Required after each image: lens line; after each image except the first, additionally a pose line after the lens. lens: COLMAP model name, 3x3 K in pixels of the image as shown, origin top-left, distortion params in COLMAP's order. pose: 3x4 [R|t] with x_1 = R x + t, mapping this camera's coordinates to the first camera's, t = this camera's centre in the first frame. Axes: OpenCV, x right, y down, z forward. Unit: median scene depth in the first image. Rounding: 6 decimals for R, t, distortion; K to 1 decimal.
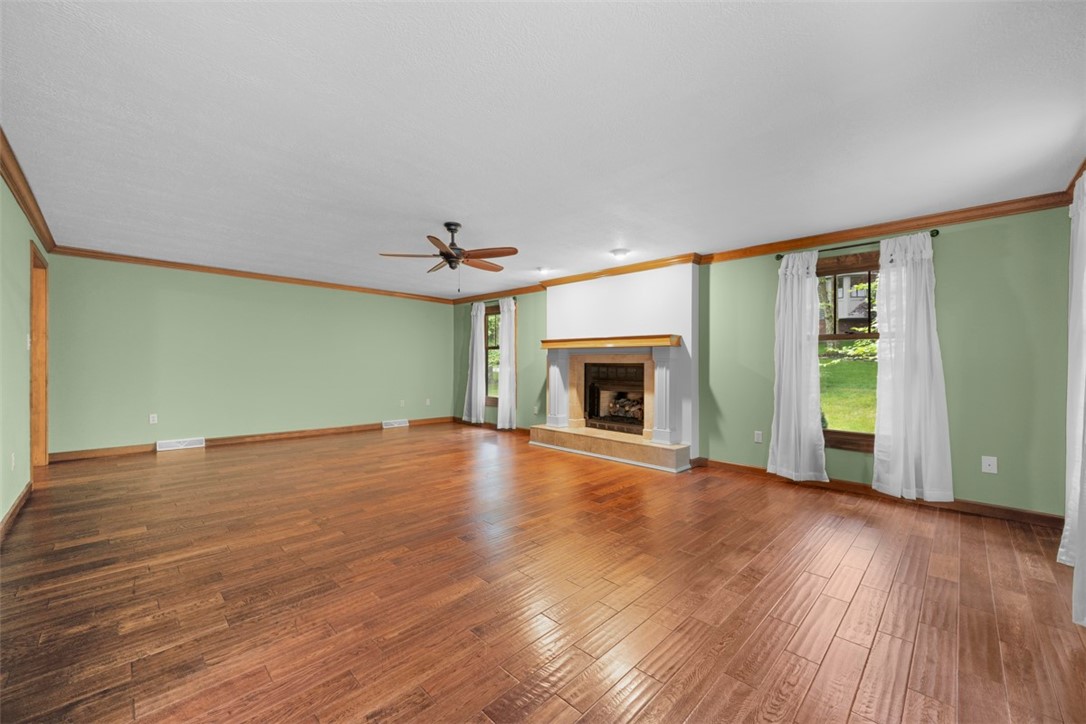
lens RADIAL K [[422.5, 0, 543.0], [0, 422.5, 362.0], [0, 0, 1]] dist [-0.000071, 0.000048]
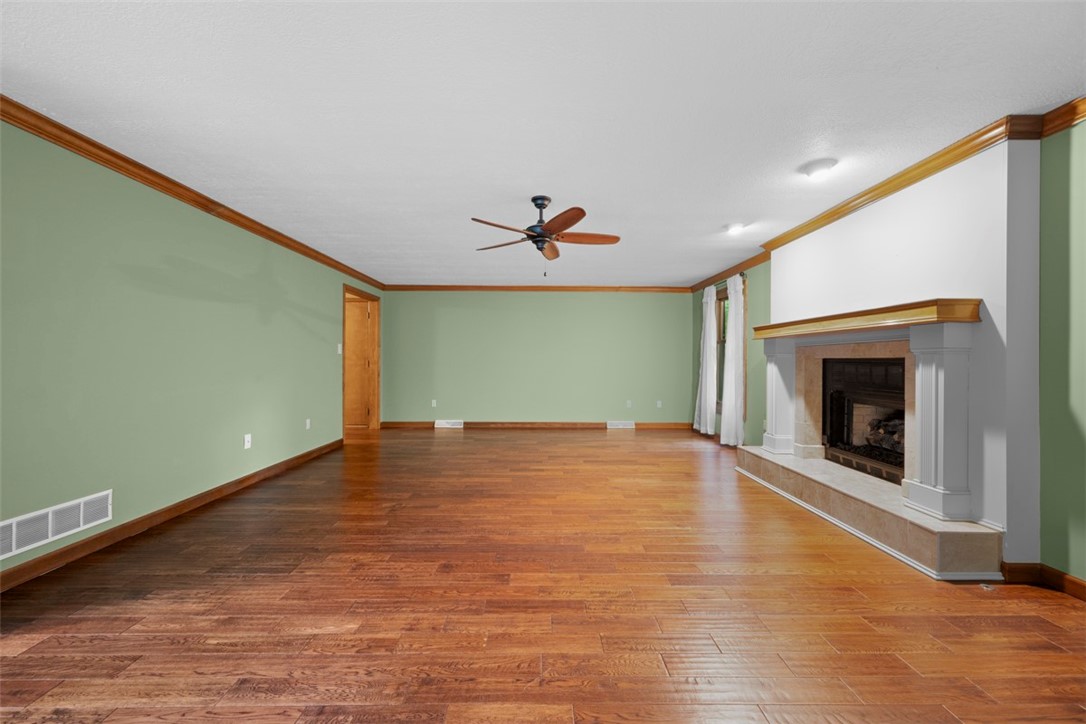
lens RADIAL K [[424.3, 0, 543.0], [0, 424.3, 362.0], [0, 0, 1]] dist [-0.001704, 0.000101]
pose [[0.713222, -0.005827, -0.700914, 0.289497], [0.006982, 0.999975, -0.001209, 0.006068], [0.700904, -0.004032, 0.713245, 0.284407]]
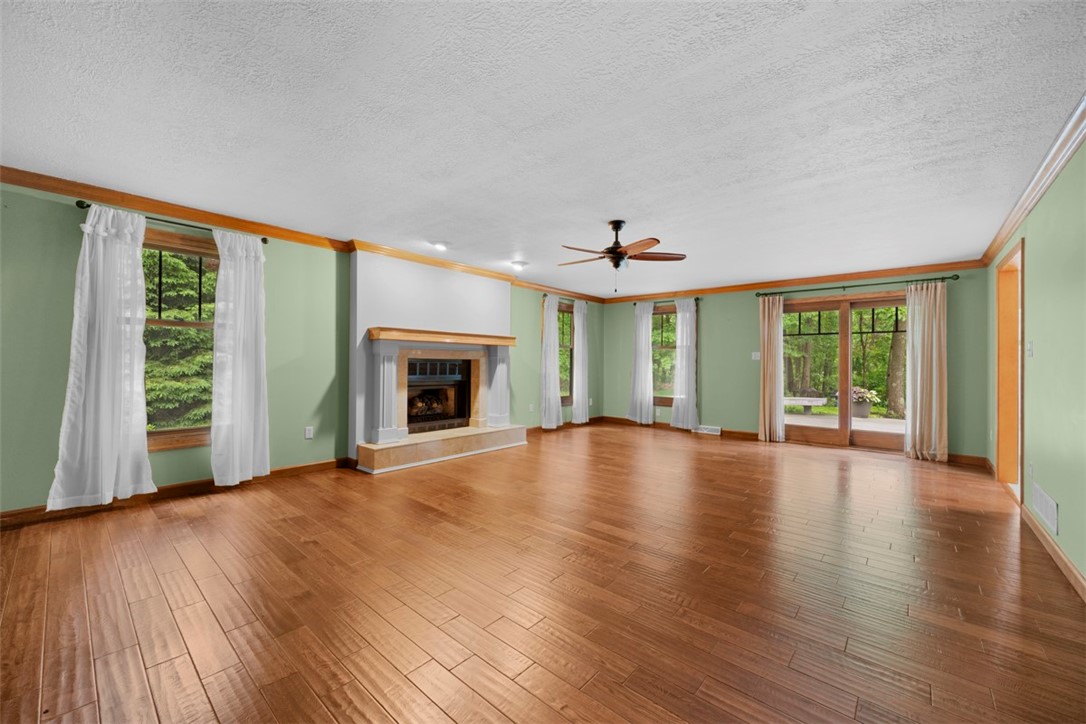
lens RADIAL K [[424.3, 0, 543.0], [0, 424.3, 362.0], [0, 0, 1]] dist [-0.001704, 0.000101]
pose [[-0.059823, -0.006117, 0.998190, -0.887812], [-0.014684, 0.999878, 0.005248, 0.000007], [-0.998101, -0.014343, -0.059906, 0.905758]]
